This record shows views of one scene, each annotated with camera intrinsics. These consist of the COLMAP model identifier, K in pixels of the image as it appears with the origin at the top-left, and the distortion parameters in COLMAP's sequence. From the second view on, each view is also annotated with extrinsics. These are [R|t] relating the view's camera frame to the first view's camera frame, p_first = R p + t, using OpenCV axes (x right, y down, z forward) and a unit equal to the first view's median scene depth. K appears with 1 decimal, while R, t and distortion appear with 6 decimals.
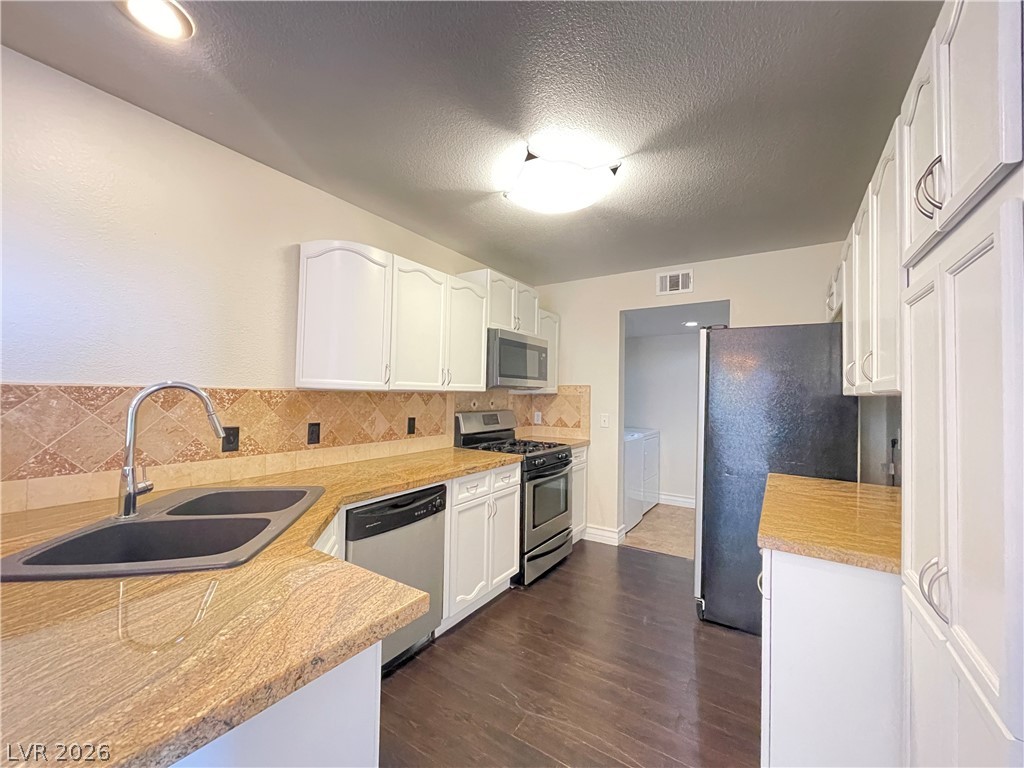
lens RADIAL K [[413.0, 0, 508.2], [0, 413.0, 383.8], [0, 0, 1]] dist [-0.000084, 0.000554]
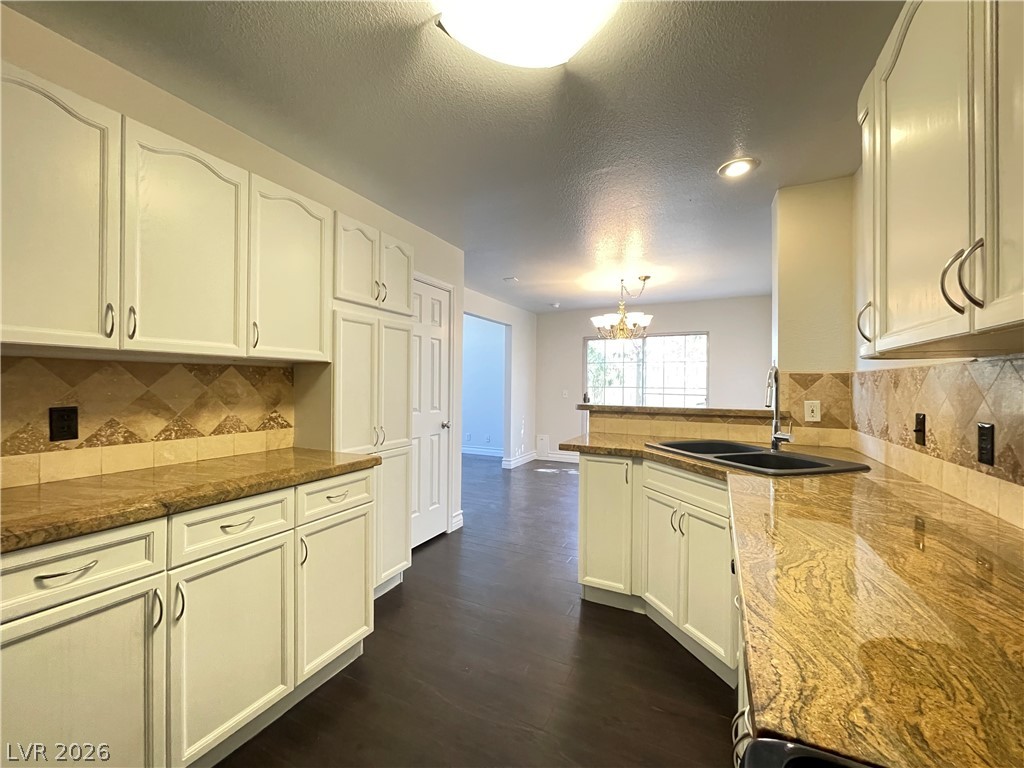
lens RADIAL K [[413.0, 0, 507.2], [0, 413.0, 383.3], [0, 0, 1]] dist [-0.000084, 0.000554]
pose [[-0.993434, -0.026592, -0.111274, 0.140895], [-0.023643, 0.999336, -0.027737, 0.055432], [0.111938, -0.024924, -0.993403, 1.103855]]
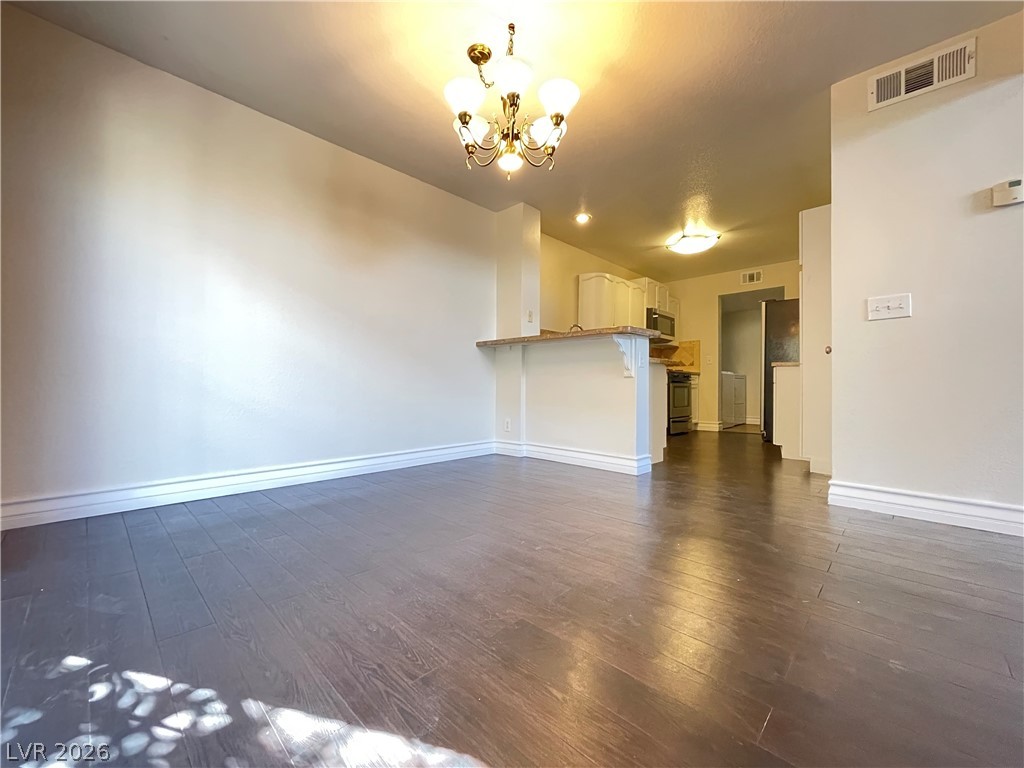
lens RADIAL K [[413.0, 0, 517.7], [0, 413.0, 383.3], [0, 0, 1]] dist [-0.000084, 0.000554]
pose [[0.984686, -0.013773, -0.173791, -0.324932], [0.016786, 0.999733, 0.015882, 0.186568], [0.173526, -0.018556, 0.984654, -1.060328]]
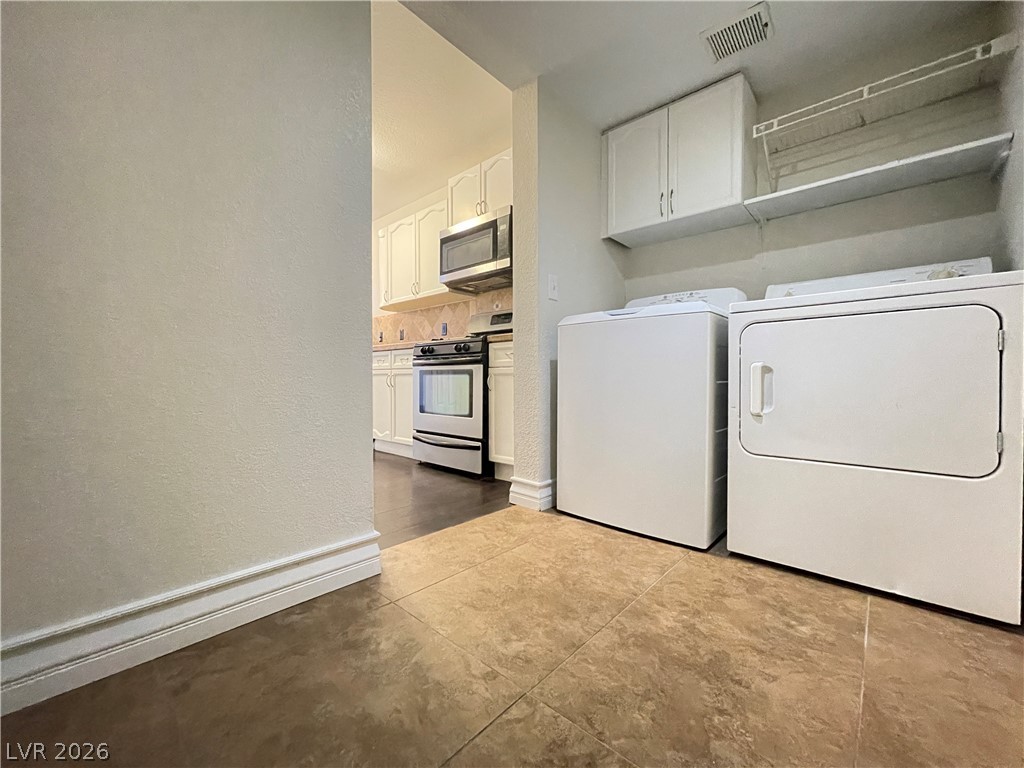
lens RADIAL K [[413.0, 0, 509.6], [0, 413.0, 387.4], [0, 0, 1]] dist [-0.000084, 0.000554]
pose [[-0.158951, -0.000225, -0.987286, 1.050065], [0.018540, 0.999823, -0.003213, 0.292073], [0.987112, -0.018815, -0.158919, 1.378961]]
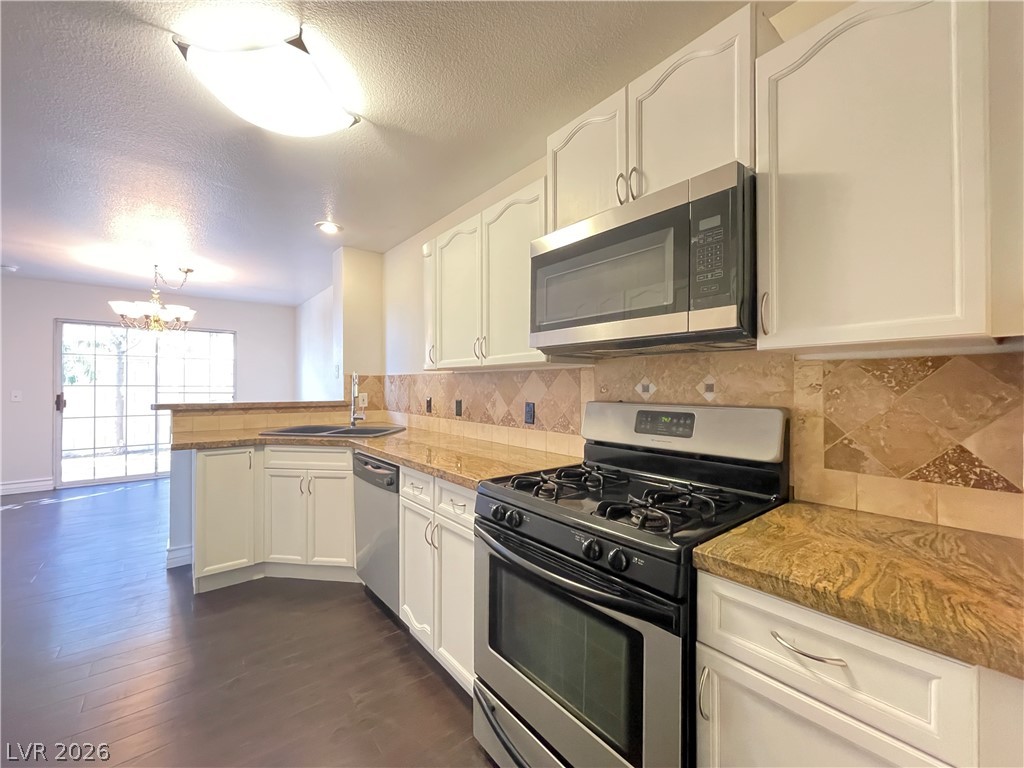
lens RADIAL K [[413.0, 0, 506.4], [0, 413.0, 384.0], [0, 0, 1]] dist [-0.000084, 0.000554]
pose [[-0.311479, -0.023001, -0.949975, 0.502165], [0.012098, 0.999530, -0.028167, 0.065408], [0.950176, -0.020267, -0.311055, 1.158547]]
